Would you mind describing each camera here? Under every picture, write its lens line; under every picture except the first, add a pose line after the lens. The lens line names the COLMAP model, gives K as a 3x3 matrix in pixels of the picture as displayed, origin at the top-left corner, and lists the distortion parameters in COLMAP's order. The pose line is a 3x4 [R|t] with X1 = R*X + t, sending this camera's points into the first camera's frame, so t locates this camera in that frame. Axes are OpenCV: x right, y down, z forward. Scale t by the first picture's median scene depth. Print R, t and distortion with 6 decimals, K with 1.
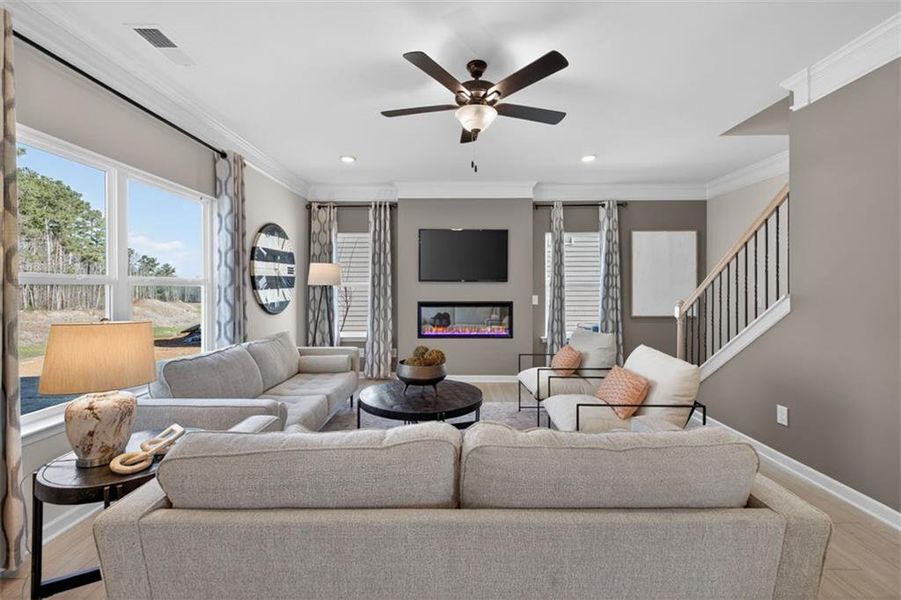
lens RADIAL K [[379.3, 0, 450.1], [0, 379.3, 286.9], [0, 0, 1]] dist [0.008448, -0.001365]
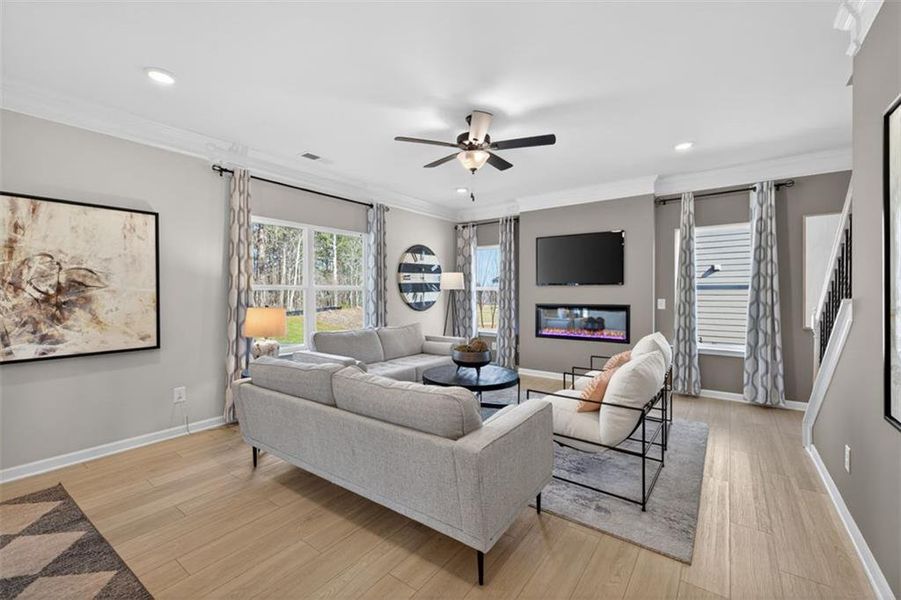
lens RADIAL K [[379.3, 0, 448.5], [0, 379.3, 292.2], [0, 0, 1]] dist [0.008448, -0.001365]
pose [[0.808510, -0.001271, -0.588481, 0.358606], [0.003469, 0.999991, 0.002606, 0.001131], [0.588472, -0.004149, 0.808507, -0.041358]]
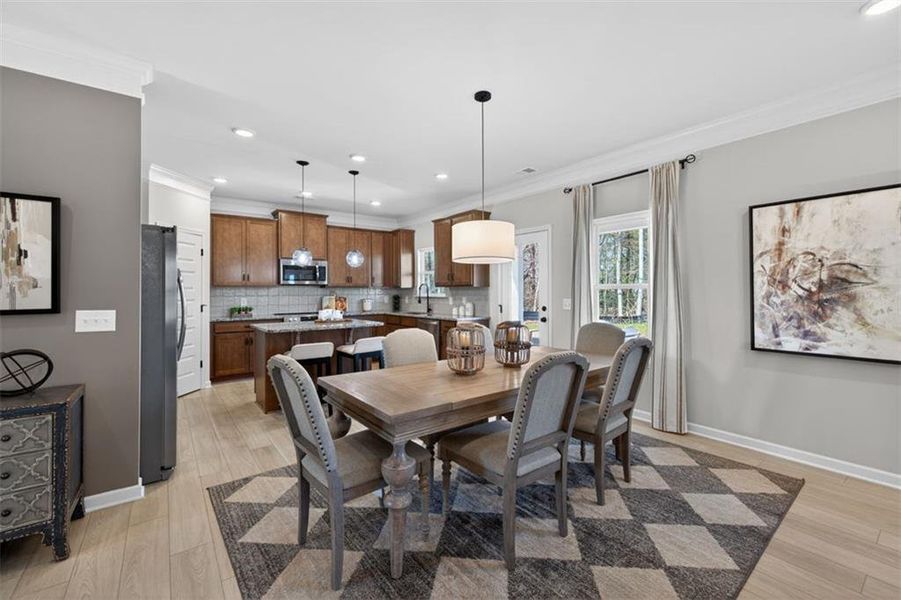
lens RADIAL K [[379.3, 0, 452.6], [0, 379.3, 289.3], [0, 0, 1]] dist [0.008448, -0.001365]
pose [[-0.786846, 0.000742, -0.617149, 0.330305], [0.006518, 0.999953, -0.007109, 0.000897], [0.617115, -0.009616, -0.786814, 0.166508]]
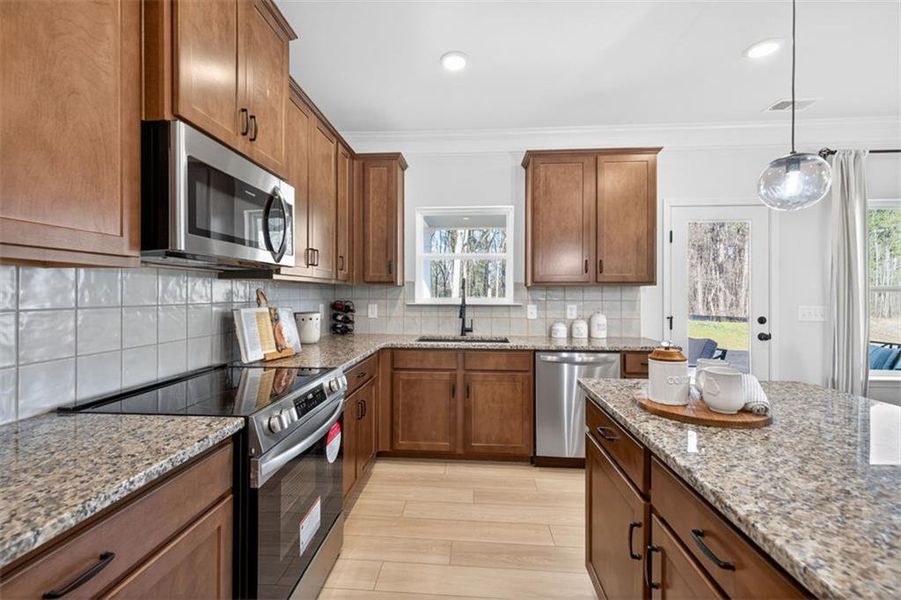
lens RADIAL K [[379.3, 0, 446.3], [0, 379.3, 295.6], [0, 0, 1]] dist [0.008448, -0.001365]
pose [[-0.055268, 0.004509, -0.998461, 0.245649], [0.001145, 0.999989, 0.004452, -0.001446], [0.998471, -0.000898, -0.055272, -0.883563]]
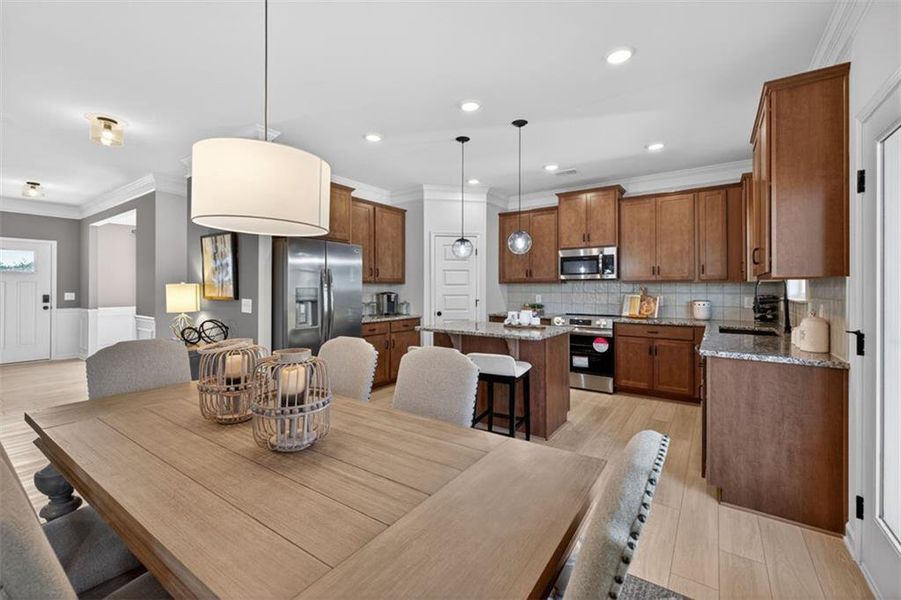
lens RADIAL K [[379.3, 0, 447.7], [0, 379.3, 288.8], [0, 0, 1]] dist [0.008448, -0.001365]
pose [[-0.825715, -0.001392, 0.564086, -0.288056], [-0.002971, 0.999994, -0.001882, 0.000980], [-0.564079, -0.003230, -0.825714, -0.069914]]
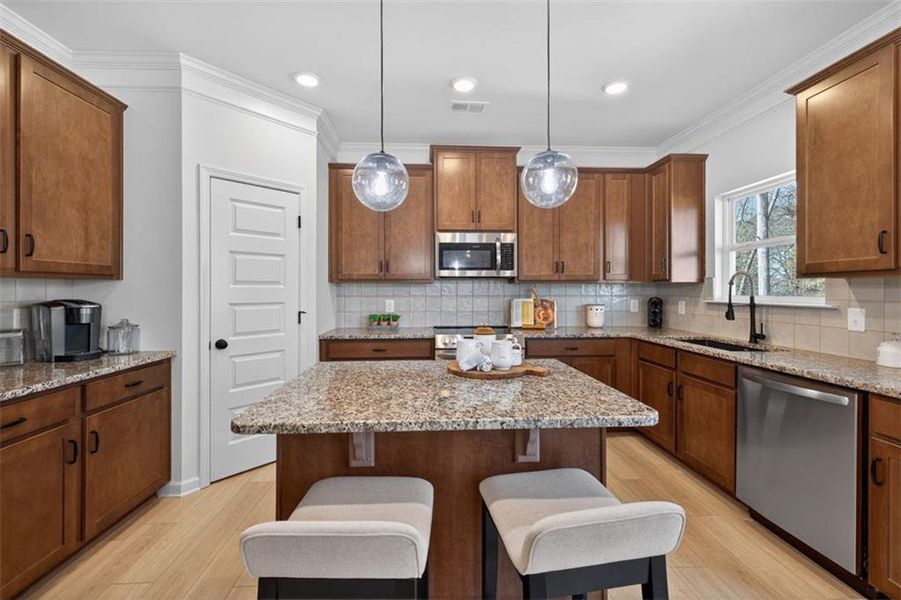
lens RADIAL K [[379.3, 0, 447.8], [0, 379.3, 291.5], [0, 0, 1]] dist [0.008448, -0.001365]
pose [[-0.997810, 0.000064, -0.066145, 0.054210], [0.000167, 0.999999, -0.001558, 0.000174], [0.066145, -0.001565, -0.997809, -0.401801]]
